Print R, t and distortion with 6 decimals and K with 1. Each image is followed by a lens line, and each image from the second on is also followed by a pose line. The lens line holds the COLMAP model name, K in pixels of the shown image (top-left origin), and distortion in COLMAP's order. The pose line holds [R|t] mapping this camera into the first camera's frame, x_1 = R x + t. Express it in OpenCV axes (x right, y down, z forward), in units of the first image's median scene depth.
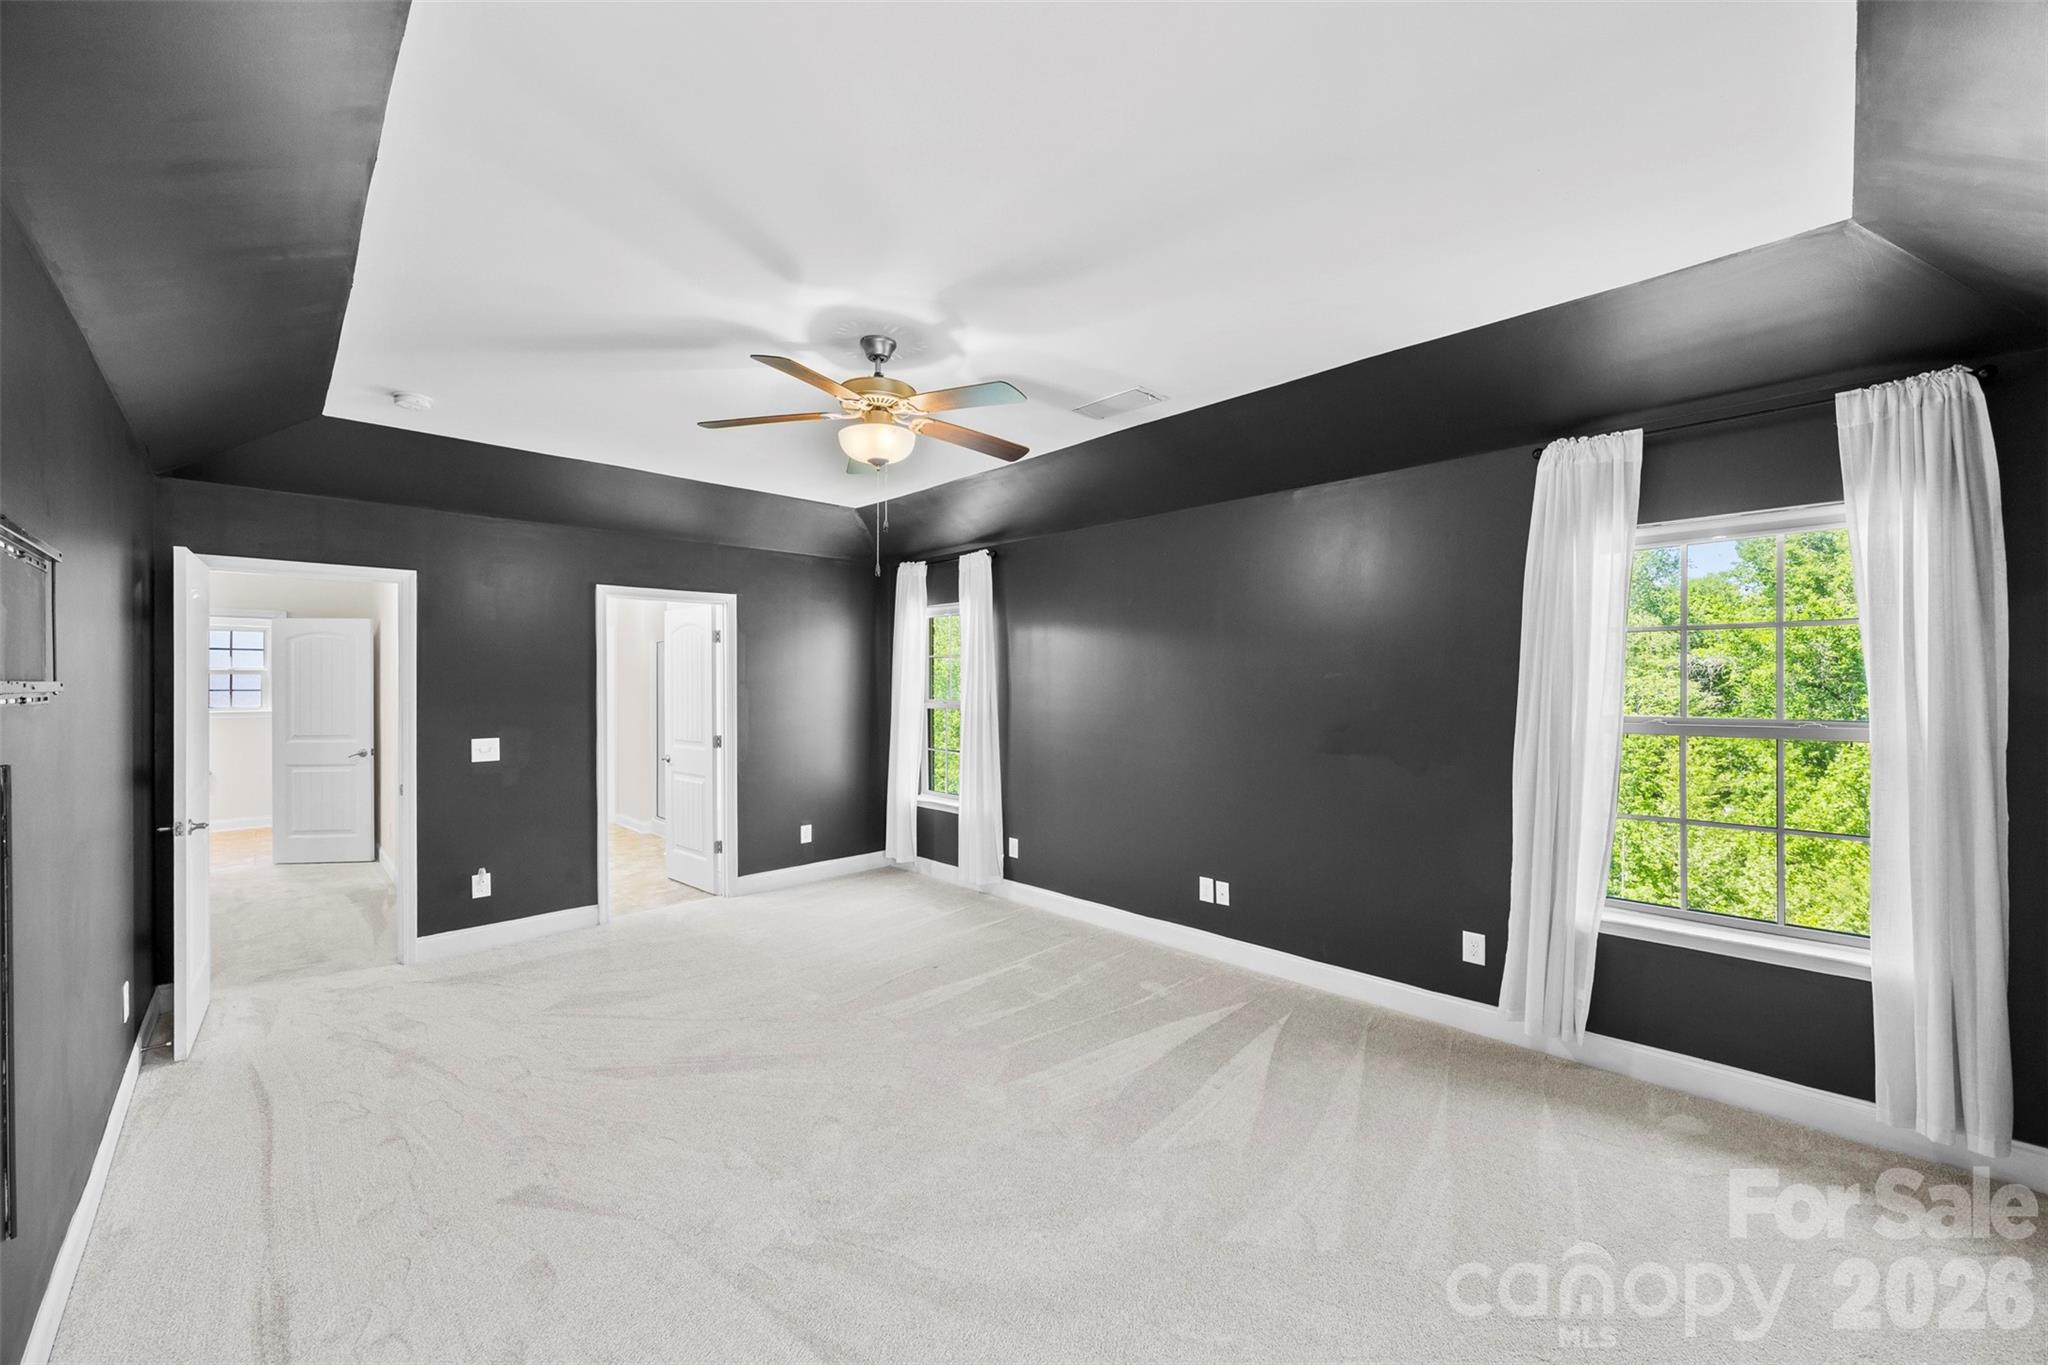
lens RADIAL K [[778.1, 0, 1033.2], [0, 778.1, 678.3], [0, 0, 1]] dist [-0.012967, -0.000189]
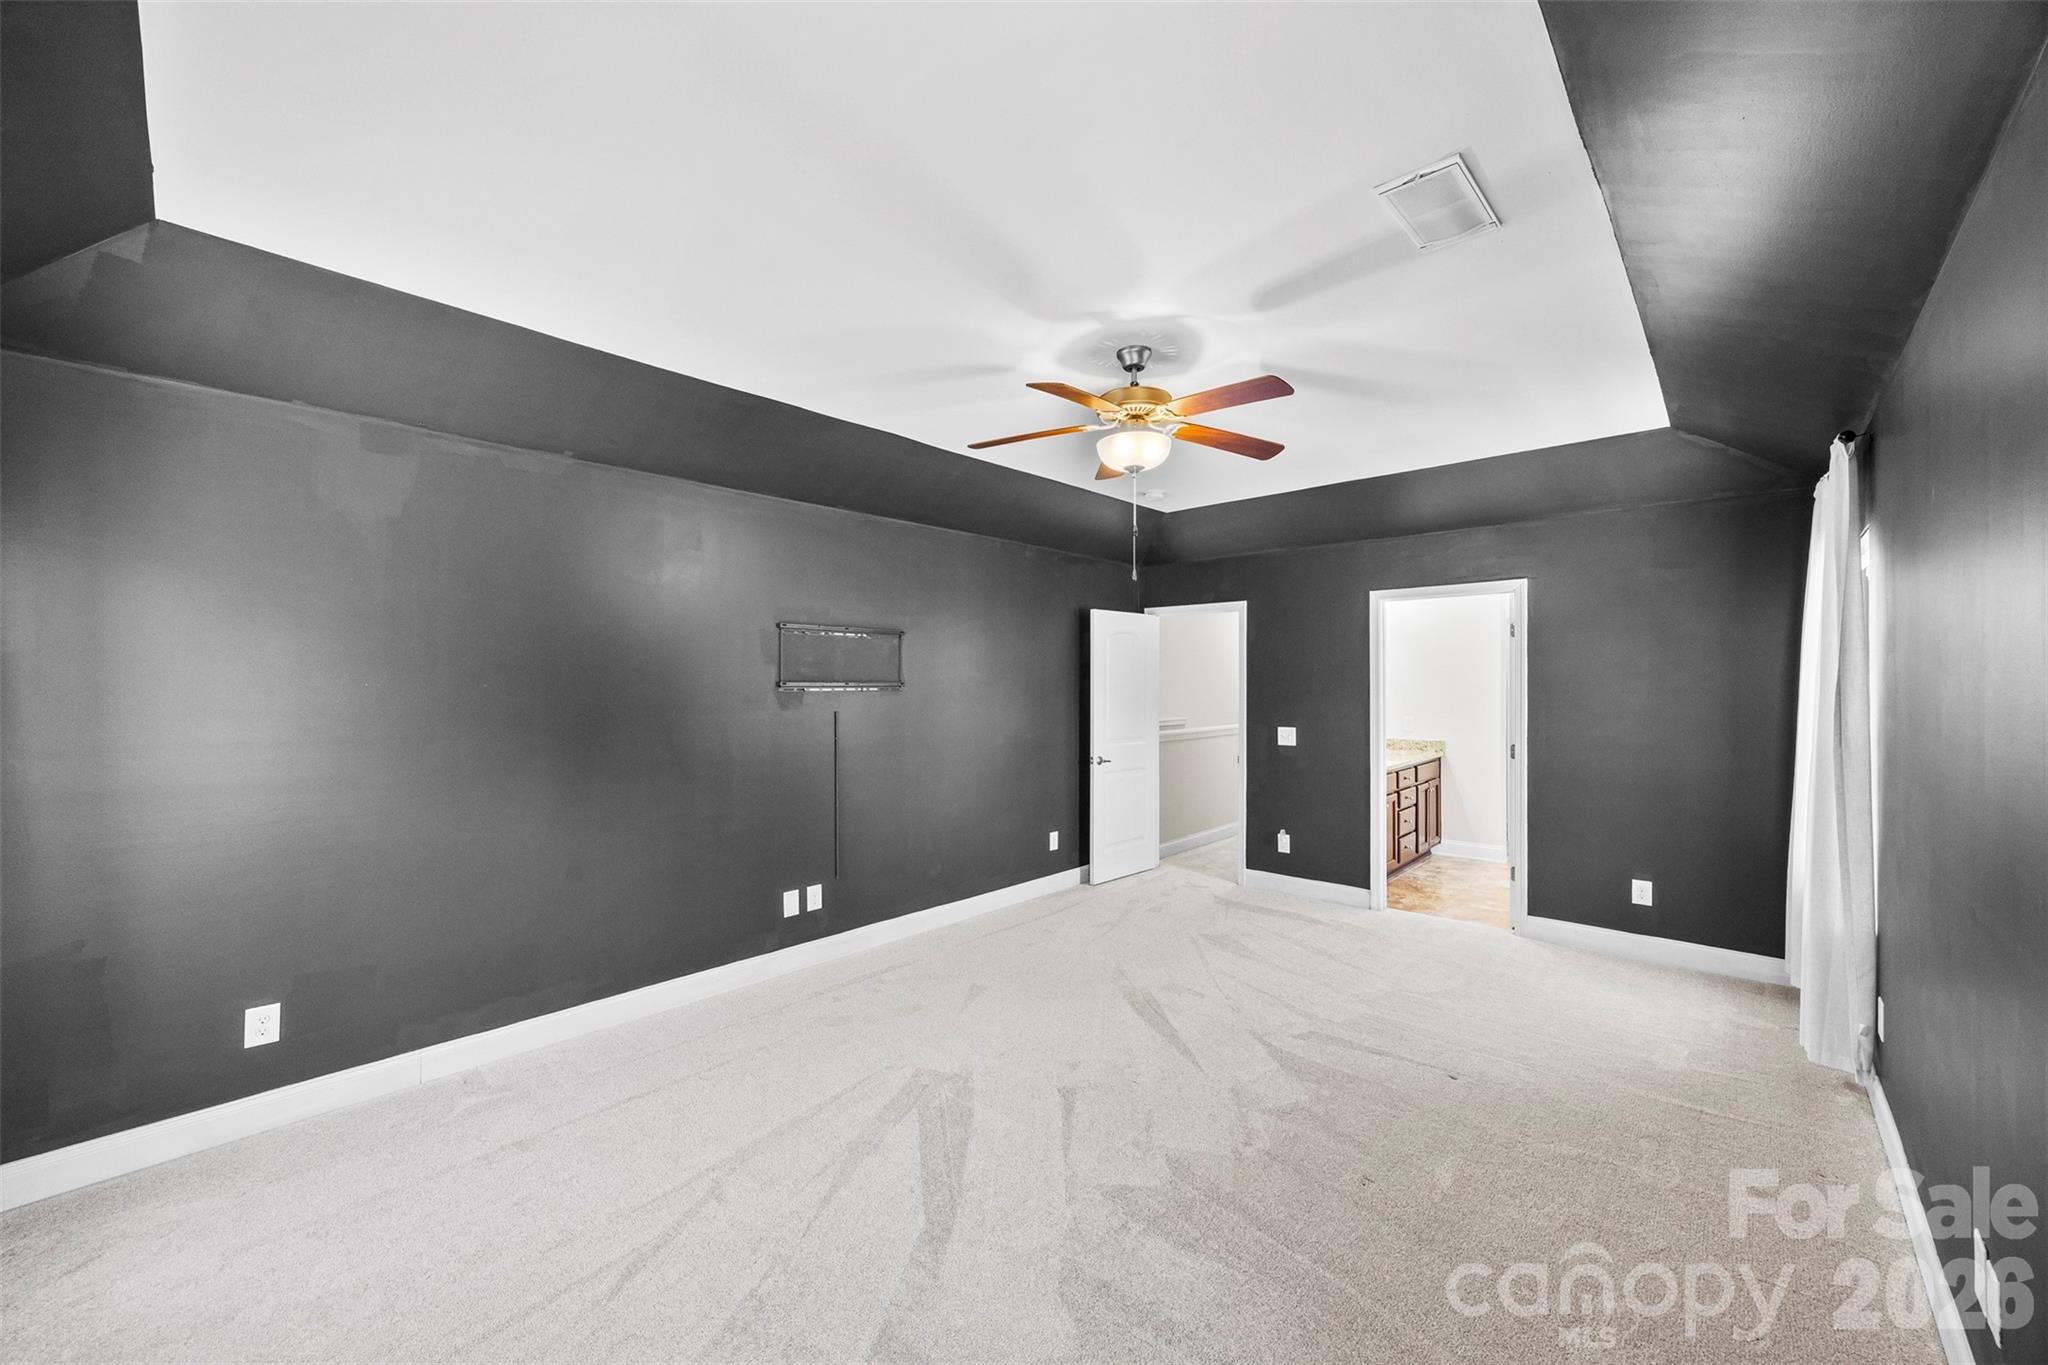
lens RADIAL K [[778.1, 0, 1033.2], [0, 778.1, 678.3], [0, 0, 1]] dist [-0.012967, -0.000189]
pose [[0.047114, -0.001476, -0.998888, 0.558731], [0.003996, 0.999991, -0.001289, -0.001228], [0.998882, -0.003931, 0.047120, 0.558287]]
